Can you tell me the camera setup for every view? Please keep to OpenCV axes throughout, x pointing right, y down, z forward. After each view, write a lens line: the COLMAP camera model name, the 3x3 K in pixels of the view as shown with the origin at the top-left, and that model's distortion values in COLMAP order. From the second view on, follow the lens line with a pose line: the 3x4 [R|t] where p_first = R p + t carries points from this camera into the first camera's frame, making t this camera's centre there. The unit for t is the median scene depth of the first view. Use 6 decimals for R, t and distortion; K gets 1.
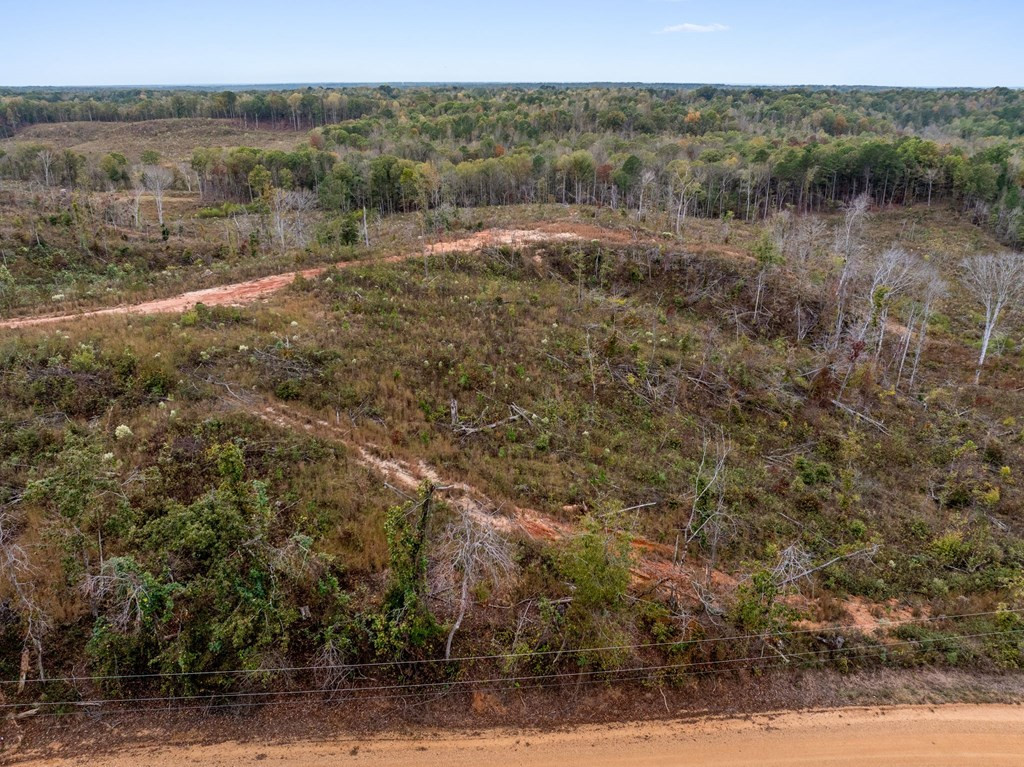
lens RADIAL K [[718.2, 0, 516.5], [0, 718.2, 380.1], [0, 0, 1]] dist [-0.055497, 0.029288]
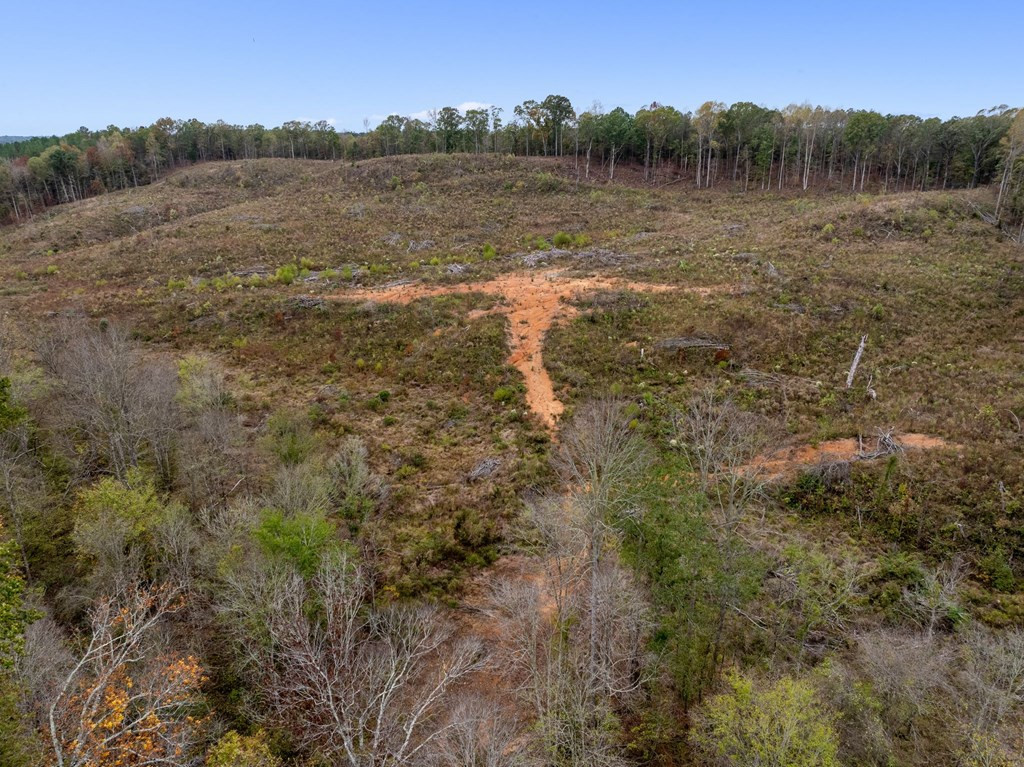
lens RADIAL K [[718.2, 0, 517.5], [0, 718.2, 385.0], [0, 0, 1]] dist [-0.055497, 0.029288]
pose [[0.945735, 0.104906, -0.307539, -0.273894], [-0.124284, 0.991268, -0.044060, -0.204817], [0.300232, 0.079891, 0.950515, 0.579461]]
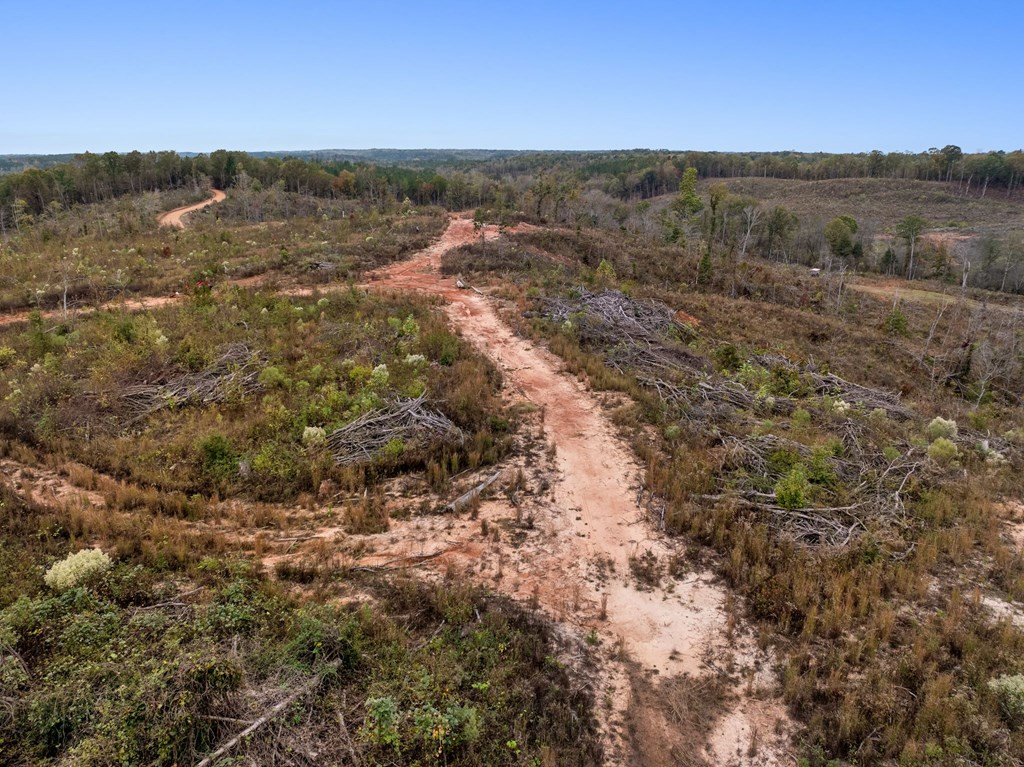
lens RADIAL K [[718.2, 0, 509.2], [0, 718.2, 386.9], [0, 0, 1]] dist [-0.055497, 0.029288]
pose [[0.714313, 0.215518, -0.665815, -0.191918], [-0.267919, 0.963134, 0.024323, -0.054200], [0.646511, 0.161011, 0.745720, 0.180323]]
